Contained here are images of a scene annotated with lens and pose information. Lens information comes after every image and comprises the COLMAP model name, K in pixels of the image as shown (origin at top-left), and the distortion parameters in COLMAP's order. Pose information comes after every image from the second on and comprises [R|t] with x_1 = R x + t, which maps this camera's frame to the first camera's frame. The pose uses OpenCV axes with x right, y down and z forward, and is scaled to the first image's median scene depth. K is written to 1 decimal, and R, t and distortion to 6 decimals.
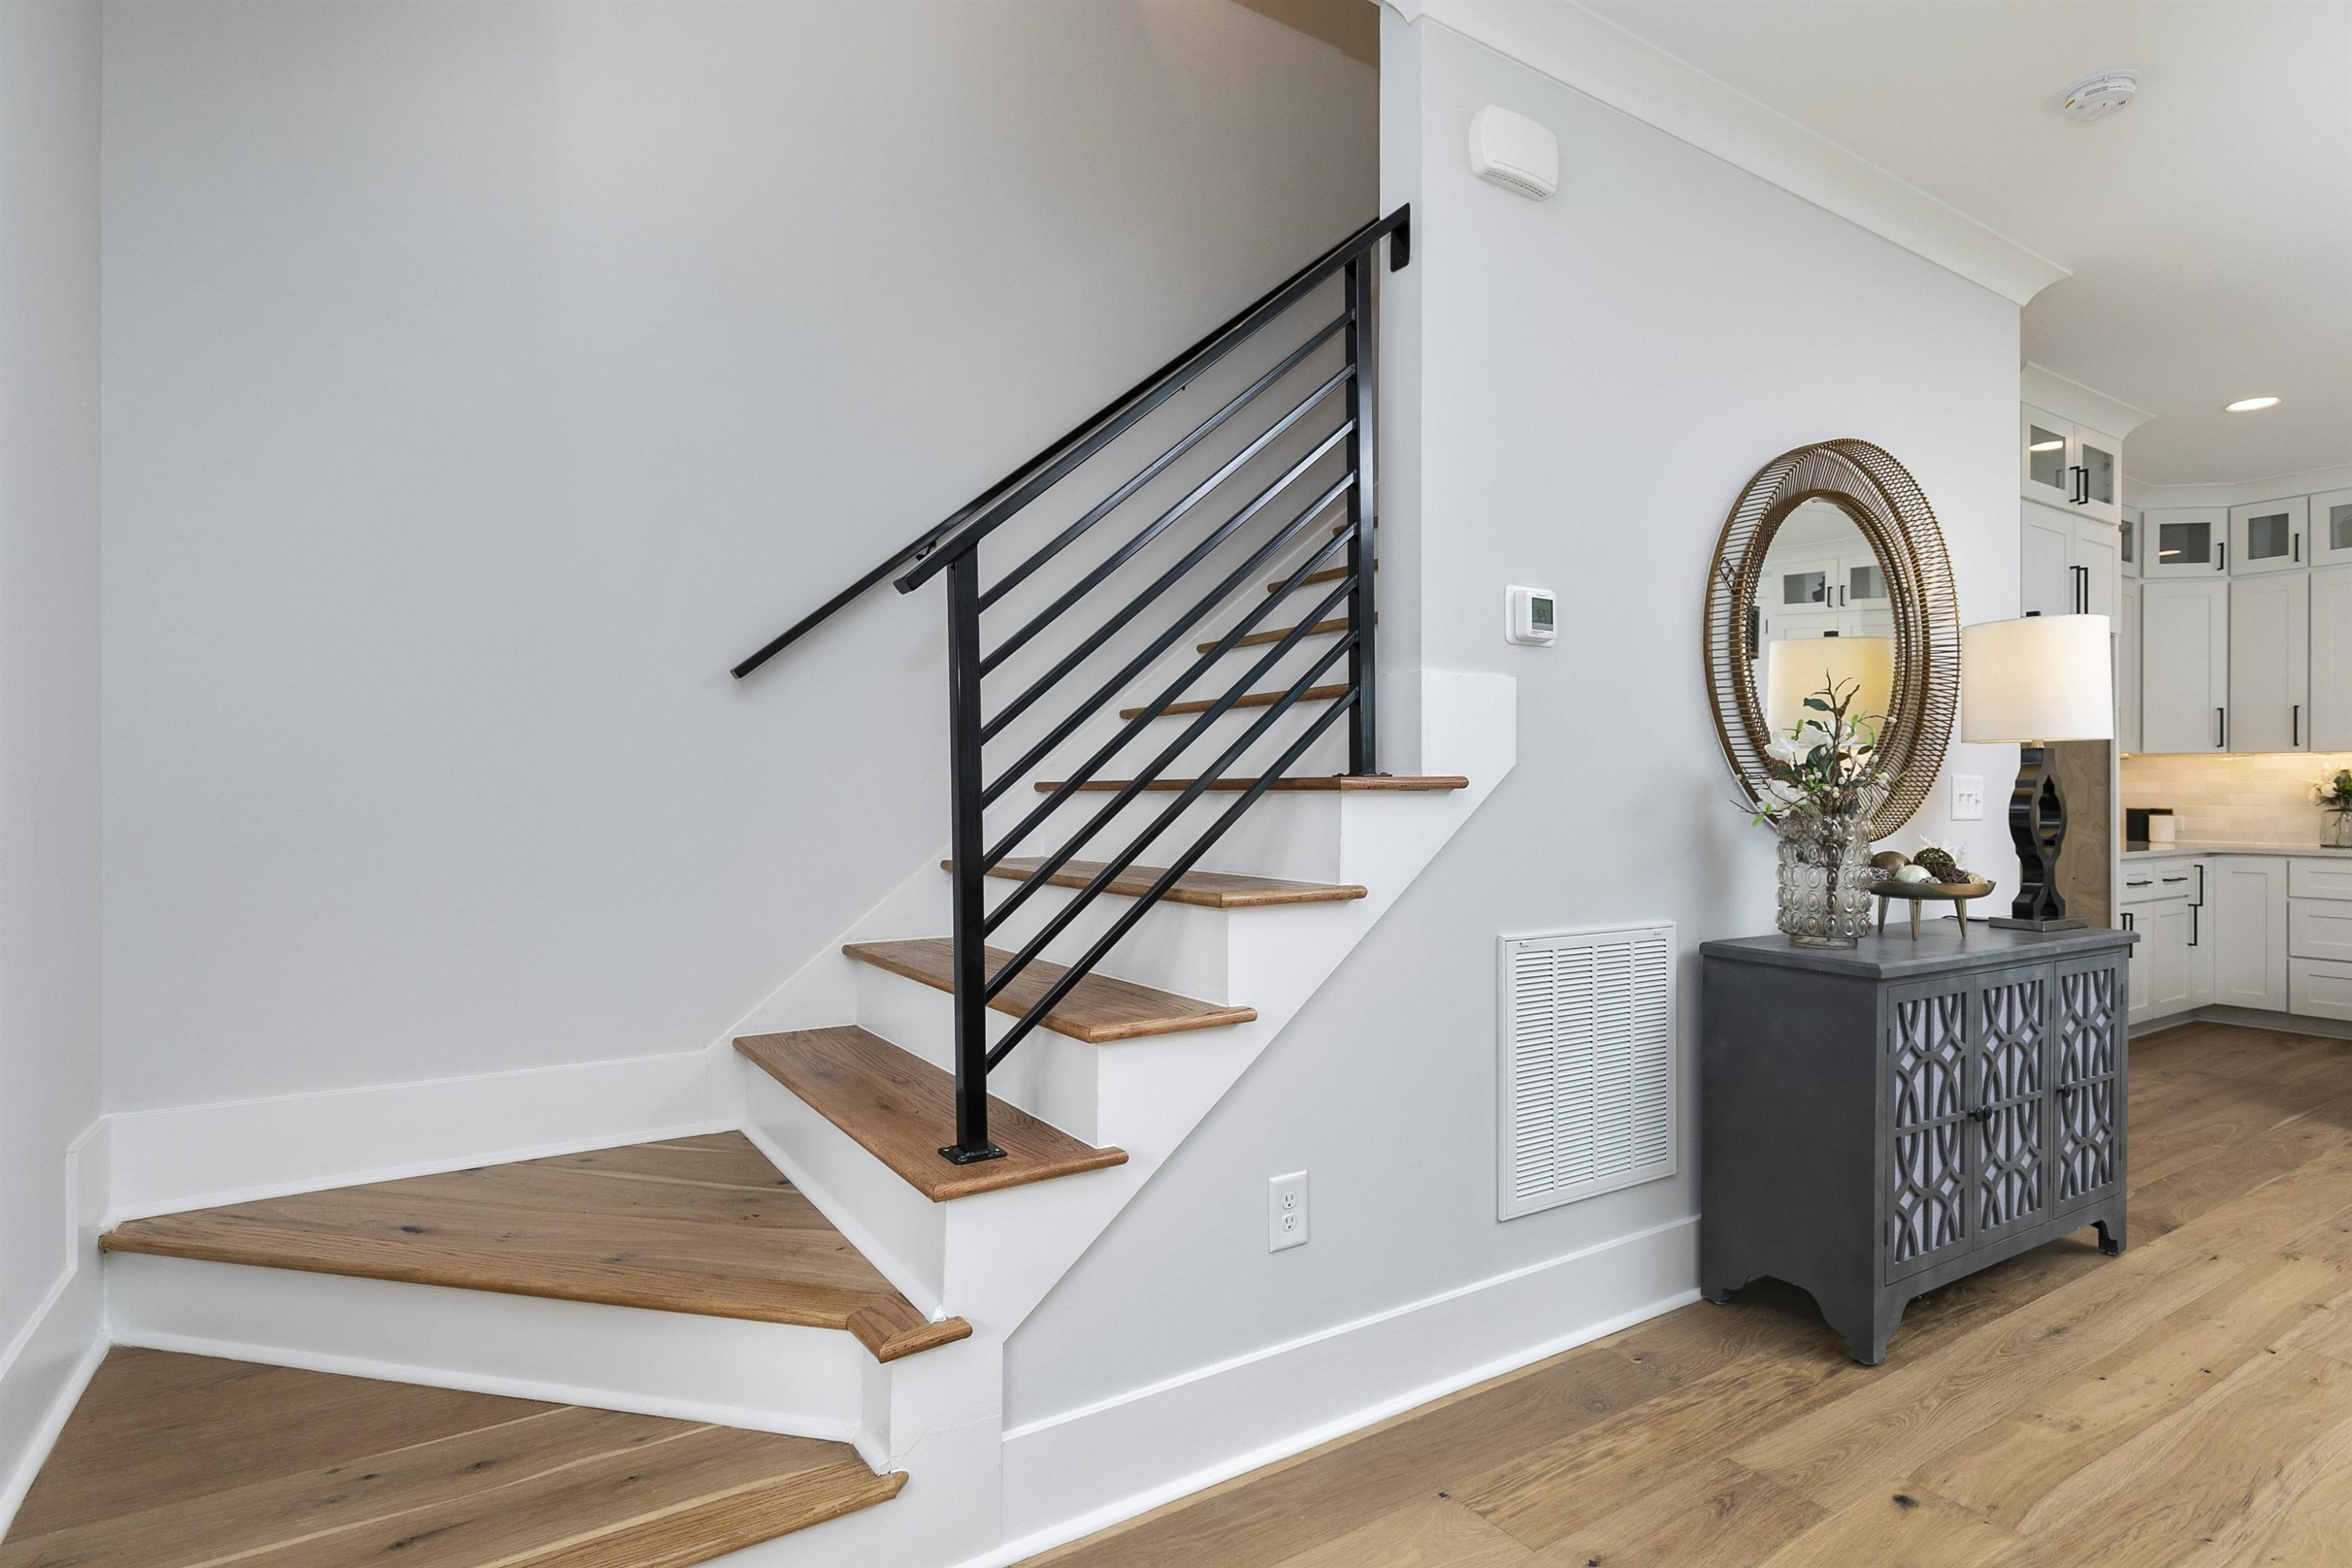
lens RADIAL K [[1195.7, 0, 1176.4], [0, 1195.7, 787.6], [0, 0, 1]] dist [-0.005433, 0.000426]
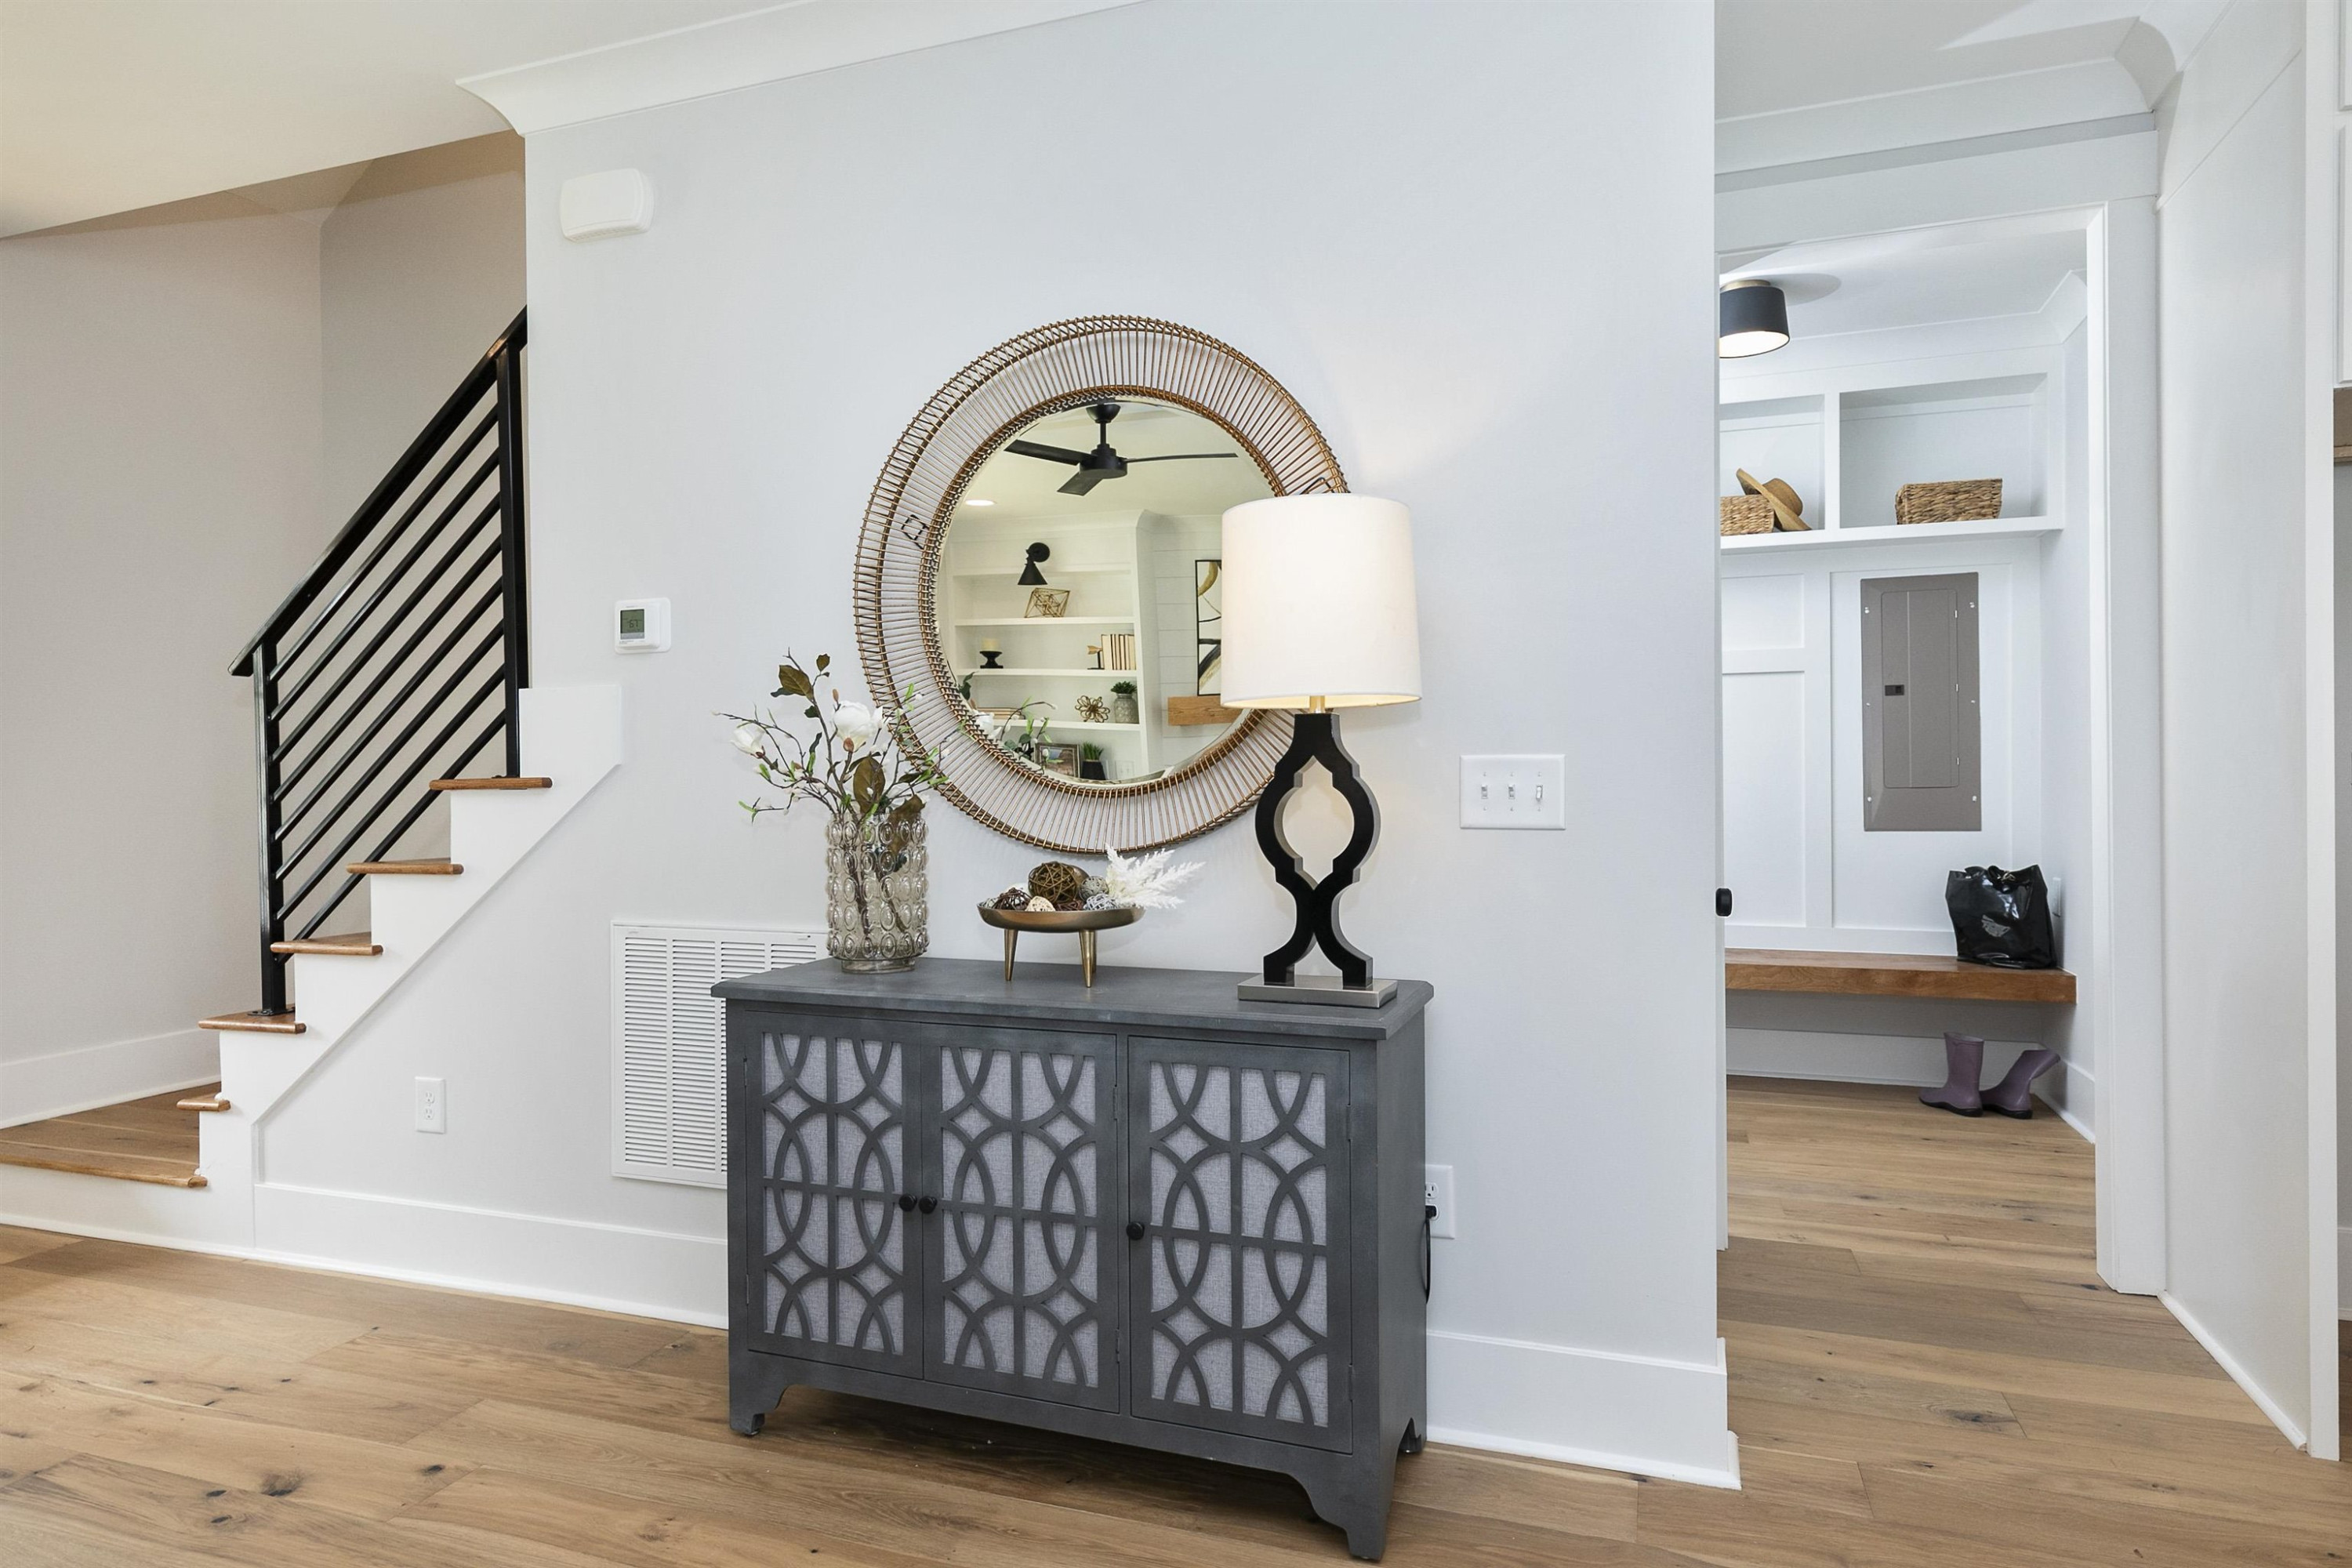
lens RADIAL K [[1356.3, 0, 1180.7], [0, 1356.3, 791.6], [0, 0, 1]] dist [-0.005663, 0.000614]
pose [[0.624495, 0.003982, -0.781018, 1.729268], [0.007720, 0.999907, 0.011271, -0.004967], [0.780990, -0.013068, 0.624406, 0.690684]]
